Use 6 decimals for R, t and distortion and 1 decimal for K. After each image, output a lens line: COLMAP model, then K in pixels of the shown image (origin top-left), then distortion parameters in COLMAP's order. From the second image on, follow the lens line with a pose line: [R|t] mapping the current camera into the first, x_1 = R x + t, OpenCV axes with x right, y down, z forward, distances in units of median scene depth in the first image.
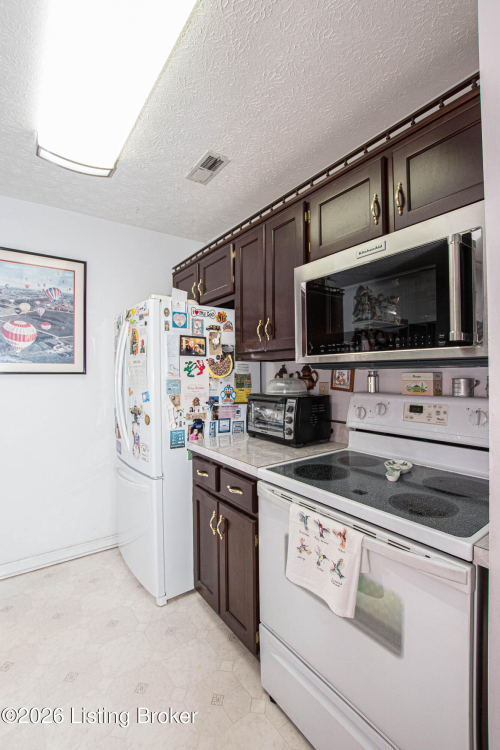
lens RADIAL K [[334.7, 0, 249.5], [0, 334.7, 373.9], [0, 0, 1]] dist [-0.027501, -0.000076]
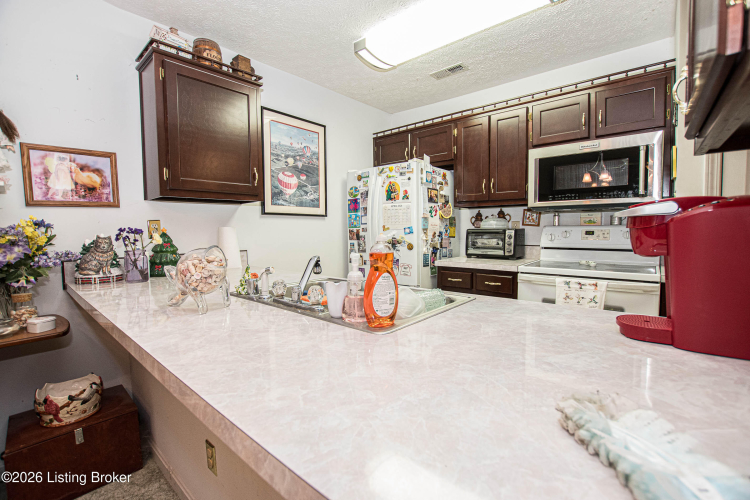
lens RADIAL K [[334.7, 0, 370.8], [0, 334.7, 249.5], [0, 0, 1]] dist [-0.027501, -0.000076]
pose [[0.972507, -0.013994, 0.232453, -0.722051], [0.000981, 0.998430, 0.056004, 0.062815], [-0.232871, -0.054236, 0.970994, -0.319687]]
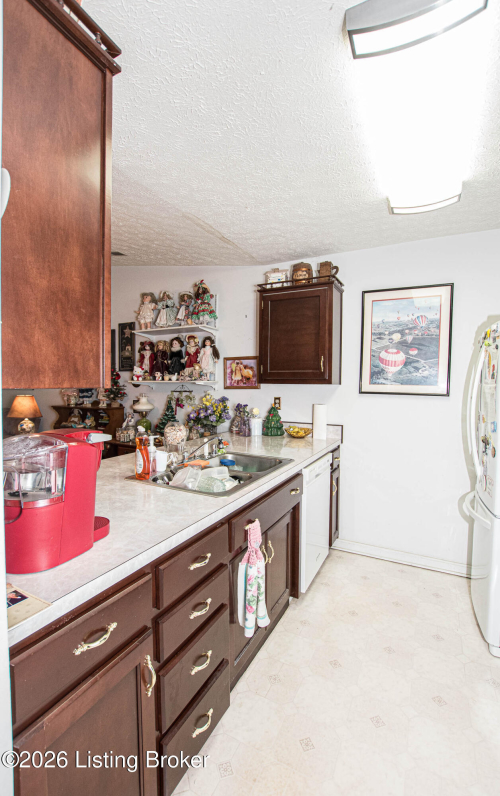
lens RADIAL K [[359.5, 0, 237.1], [0, 359.5, 395.2], [0, 0, 1]] dist [-0.025199, -0.000126]
pose [[0.431383, 0.045975, -0.900997, 0.235214], [-0.015853, 0.998933, 0.043382, -0.044716], [0.902030, -0.004431, 0.431652, -0.054282]]
